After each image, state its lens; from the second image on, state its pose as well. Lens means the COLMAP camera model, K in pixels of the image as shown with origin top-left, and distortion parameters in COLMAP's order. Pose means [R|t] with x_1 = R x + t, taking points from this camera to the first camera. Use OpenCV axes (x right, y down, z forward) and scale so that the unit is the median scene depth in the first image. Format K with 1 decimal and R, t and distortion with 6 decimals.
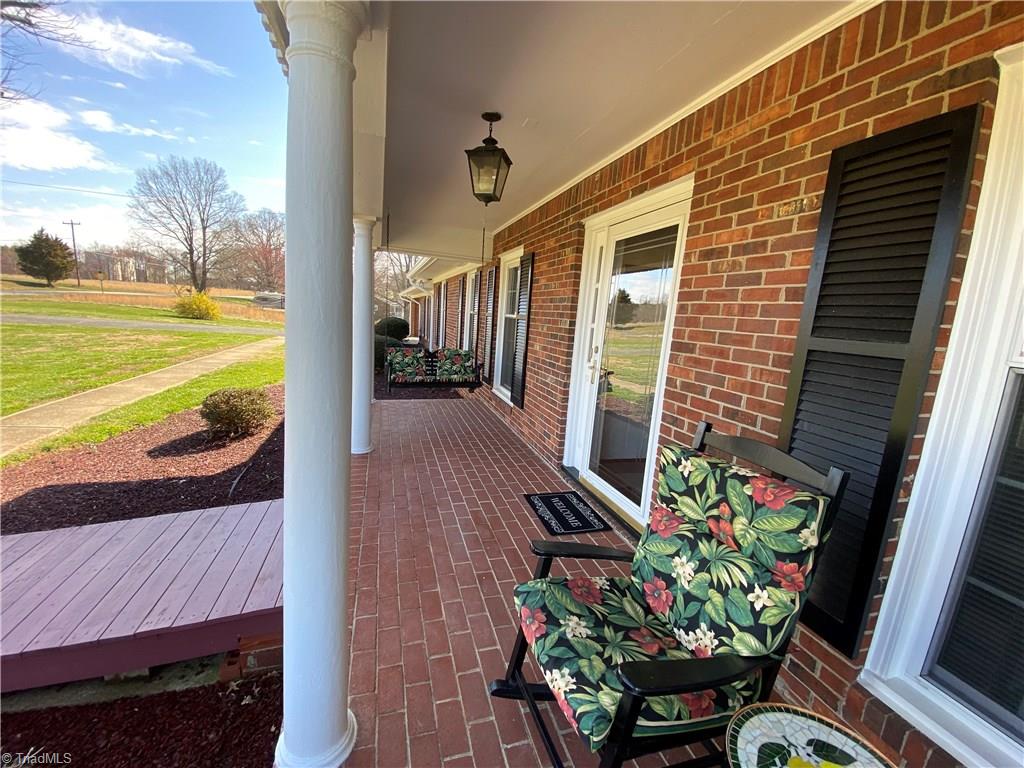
lens RADIAL K [[410.5, 0, 512.0], [0, 410.5, 384.0], [0, 0, 1]] dist [0.023752, -0.021130]
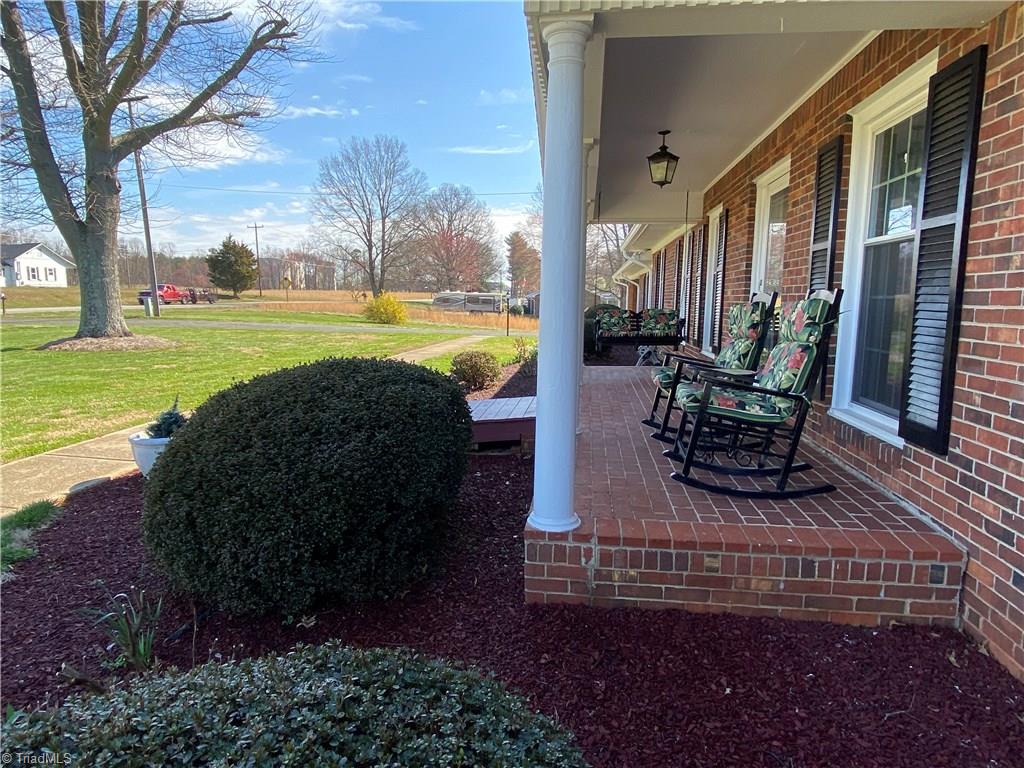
lens RADIAL K [[651.6, 0, 512.0], [0, 651.6, 384.0], [0, 0, 1]] dist [0.114552, -0.129523]
pose [[0.912576, -0.008824, -0.408812, 0.206666], [-0.015536, 0.998297, -0.056227, 0.215450], [0.408612, 0.057663, 0.910885, -0.691655]]
